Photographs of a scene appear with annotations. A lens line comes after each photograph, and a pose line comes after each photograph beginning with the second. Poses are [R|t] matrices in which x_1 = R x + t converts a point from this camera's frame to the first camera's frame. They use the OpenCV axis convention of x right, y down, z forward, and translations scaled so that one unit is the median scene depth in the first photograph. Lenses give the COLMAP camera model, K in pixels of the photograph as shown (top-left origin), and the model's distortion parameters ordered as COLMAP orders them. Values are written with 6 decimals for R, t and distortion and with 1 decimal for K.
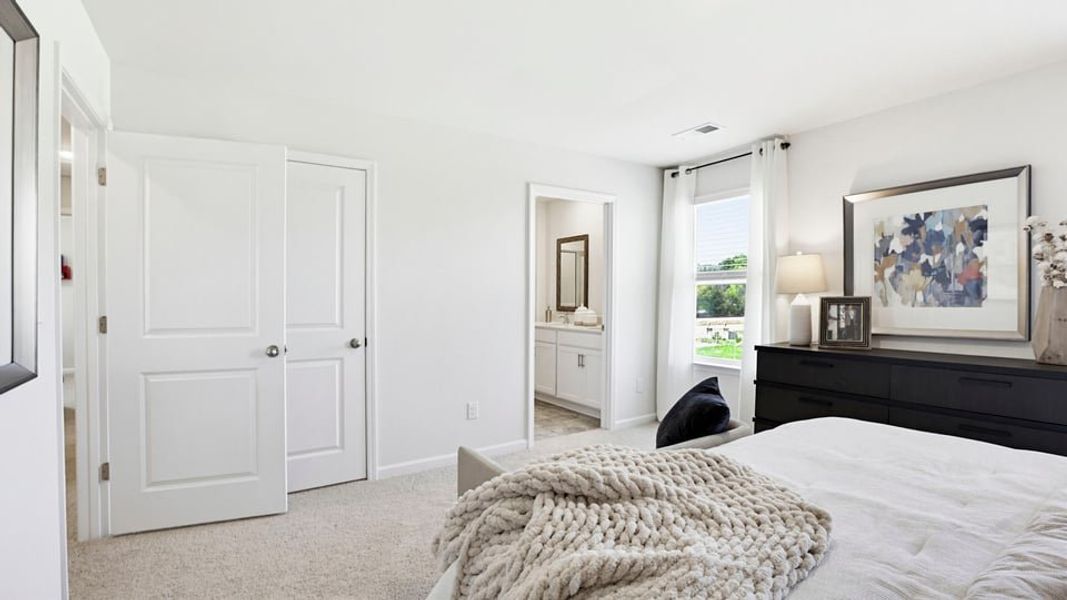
lens RADIAL K [[483.9, 0, 533.4], [0, 483.9, 306.5], [0, 0, 1]] dist [-0.030846, -0.000012]
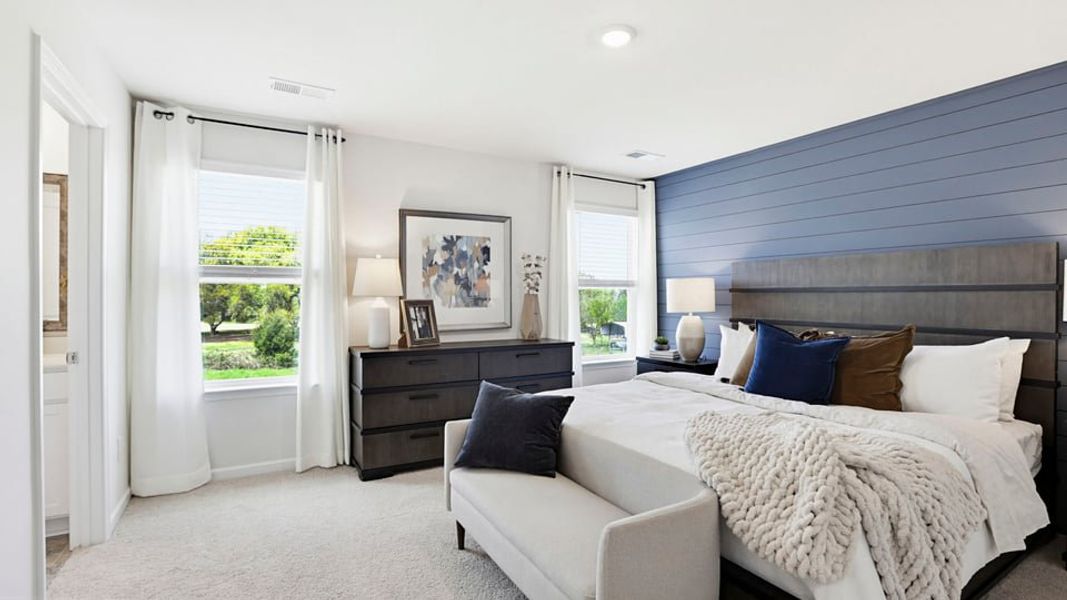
lens RADIAL K [[483.9, 0, 535.4], [0, 483.9, 305.9], [0, 0, 1]] dist [-0.030846, -0.000012]
pose [[0.066006, -0.005591, 0.997804, -0.489486], [0.022314, 0.999742, 0.004126, -0.004505], [-0.997570, 0.021993, 0.066114, 0.689569]]
